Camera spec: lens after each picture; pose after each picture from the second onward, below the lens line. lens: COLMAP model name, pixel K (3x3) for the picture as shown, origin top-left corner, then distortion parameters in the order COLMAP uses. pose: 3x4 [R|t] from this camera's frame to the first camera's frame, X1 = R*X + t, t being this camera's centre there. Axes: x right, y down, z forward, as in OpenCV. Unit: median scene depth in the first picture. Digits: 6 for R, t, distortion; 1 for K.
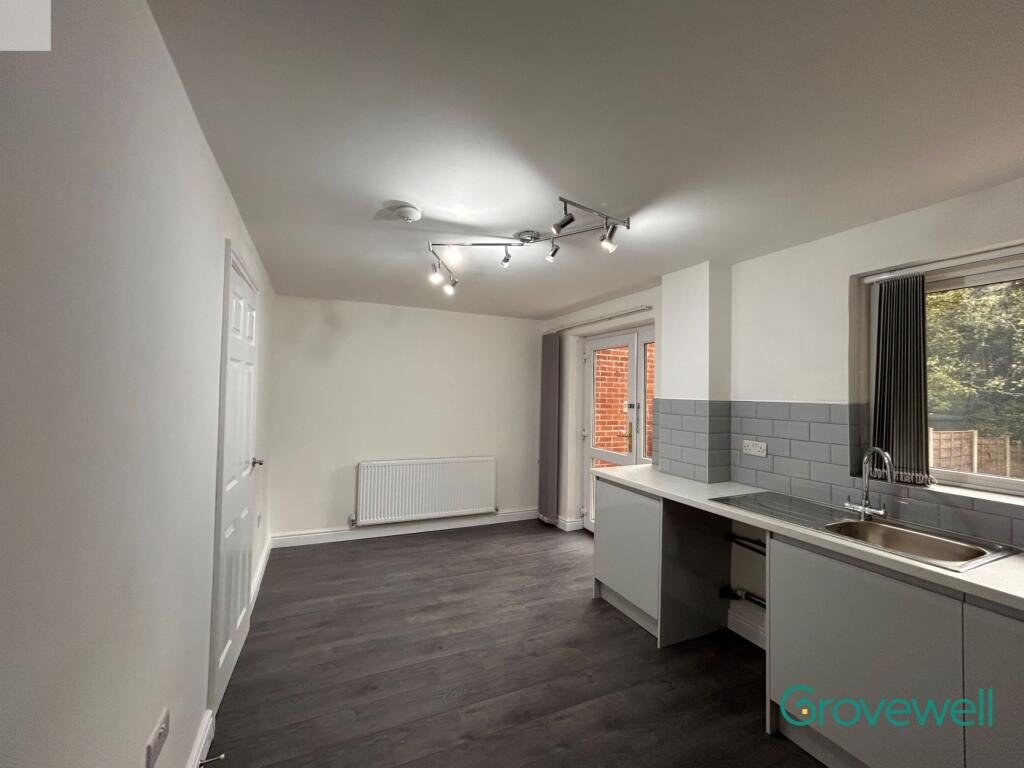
lens RADIAL K [[413.7, 0, 512.0], [0, 413.7, 384.0], [0, 0, 1]] dist [-0.000250, 0.000049]
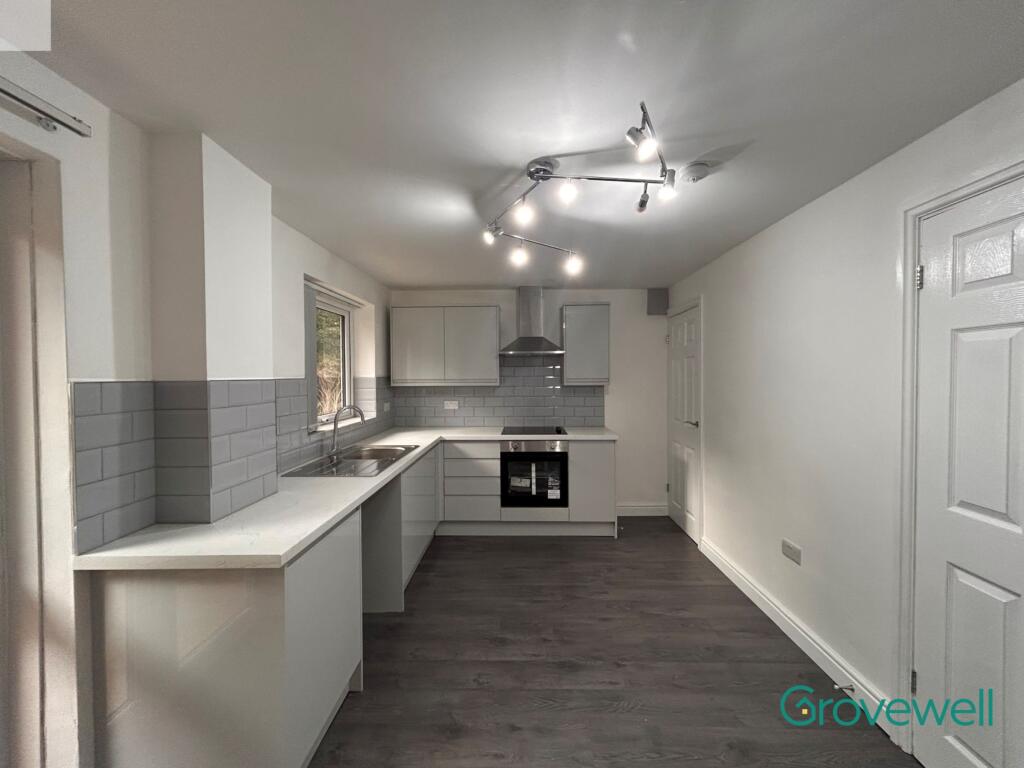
lens RADIAL K [[413.7, 0, 512.0], [0, 413.7, 384.0], [0, 0, 1]] dist [-0.000250, 0.000049]
pose [[-0.896784, -0.027416, 0.441619, -0.252828], [-0.029416, 0.999565, 0.002318, 0.039640], [-0.441490, -0.010912, -0.897200, 1.674216]]
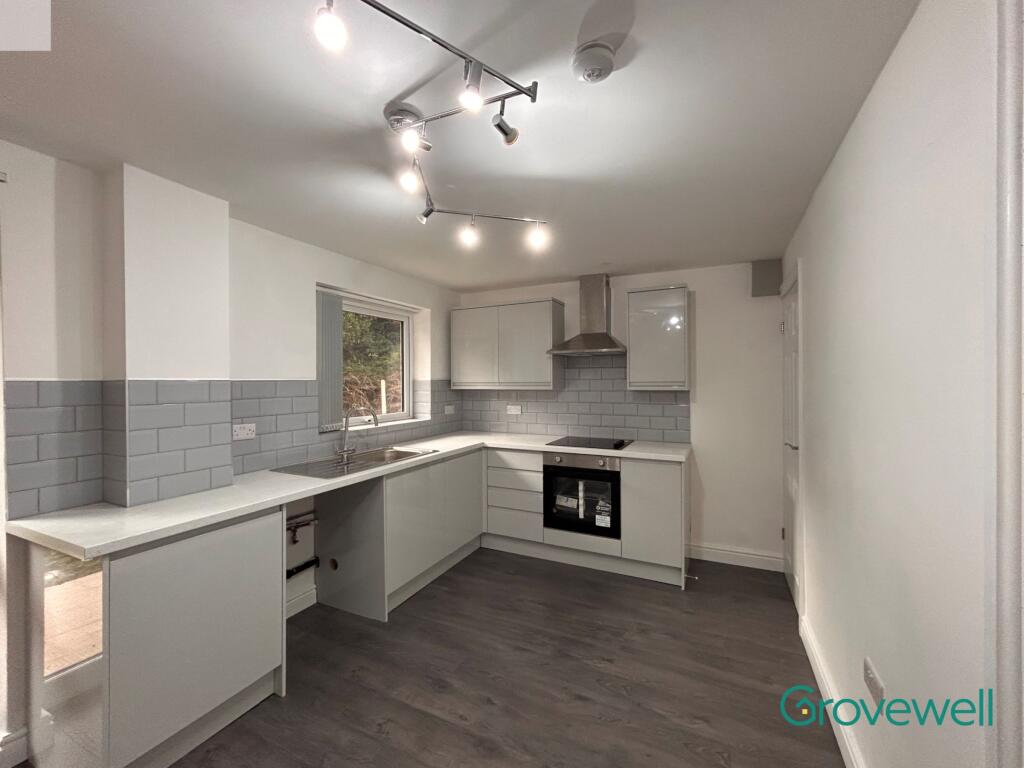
lens RADIAL K [[414.4, 0, 512.0], [0, 414.4, 384.0], [0, 0, 1]] dist [-0.000485, -0.000135]
pose [[-0.633019, -0.025370, 0.773720, -0.539264], [-0.034526, 0.999394, 0.004523, 0.029143], [-0.773366, -0.023850, -0.633511, 1.236625]]
